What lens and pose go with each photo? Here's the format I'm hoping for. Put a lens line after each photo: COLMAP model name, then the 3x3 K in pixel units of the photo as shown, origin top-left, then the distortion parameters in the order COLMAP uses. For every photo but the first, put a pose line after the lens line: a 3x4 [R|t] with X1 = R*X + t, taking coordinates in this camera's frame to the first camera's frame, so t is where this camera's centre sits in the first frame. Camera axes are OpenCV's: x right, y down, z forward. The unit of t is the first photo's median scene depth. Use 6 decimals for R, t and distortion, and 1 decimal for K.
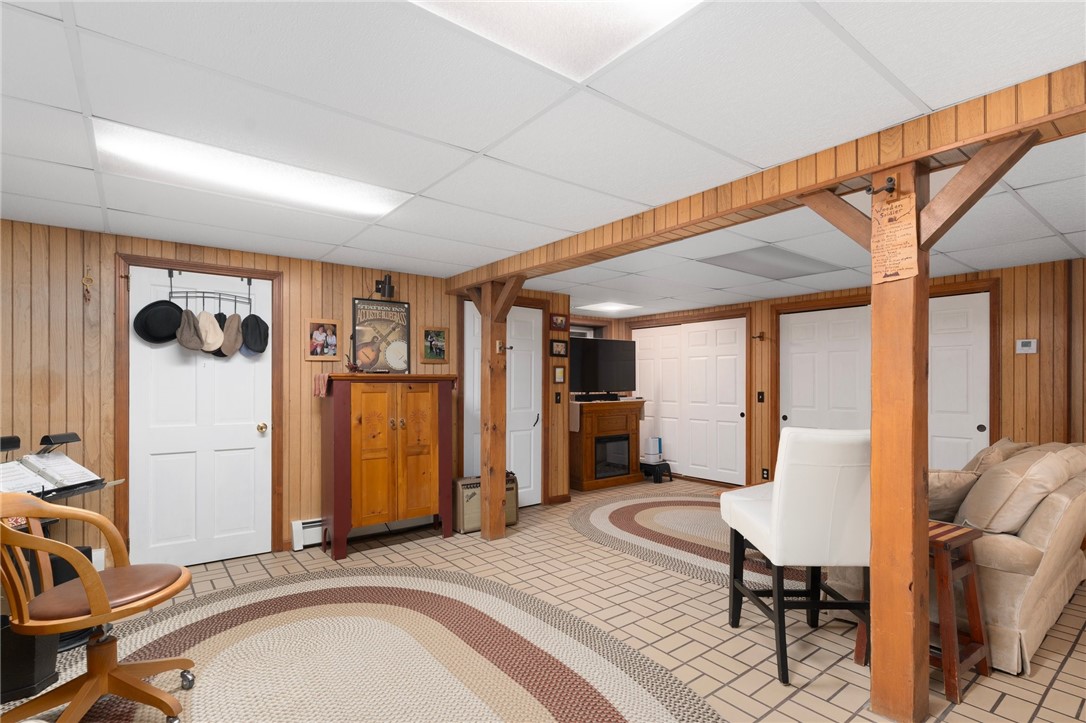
lens RADIAL K [[532.1, 0, 547.4], [0, 532.1, 378.5], [0, 0, 1]] dist [-0.001045, -0.000030]
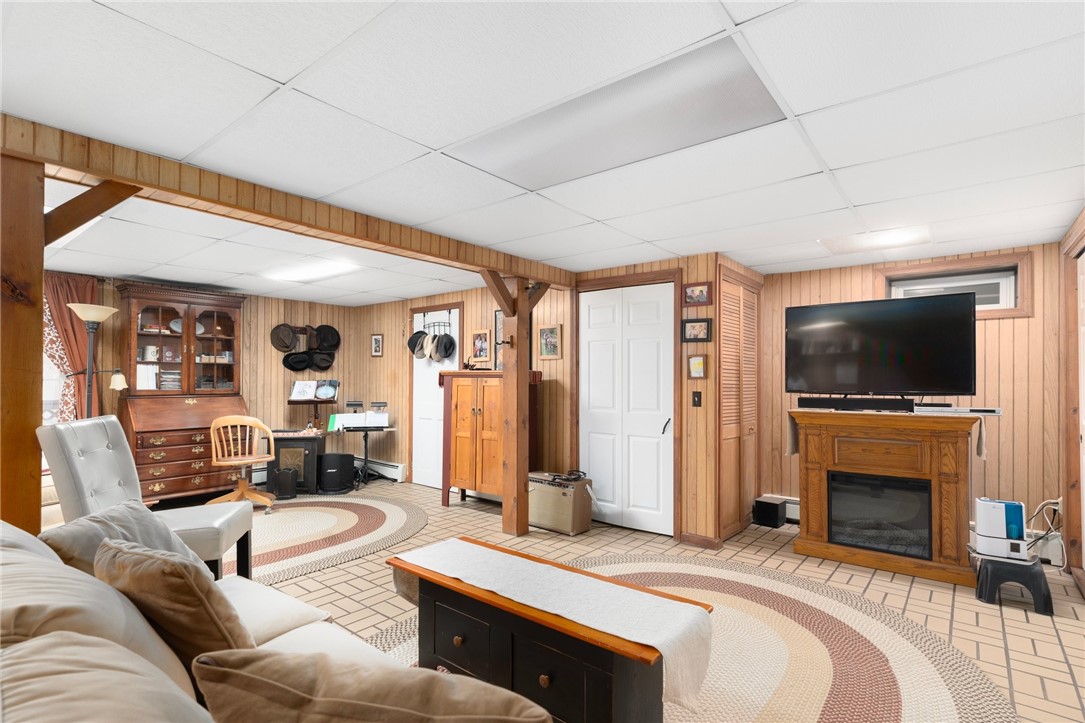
lens RADIAL K [[531.6, 0, 546.9], [0, 531.6, 378.5], [0, 0, 1]] dist [-0.001045, -0.000030]
pose [[0.225044, -0.003825, -0.974341, 0.707751], [0.002332, 0.999992, -0.003387, 0.010808], [0.974346, -0.001510, 0.225051, 0.669068]]
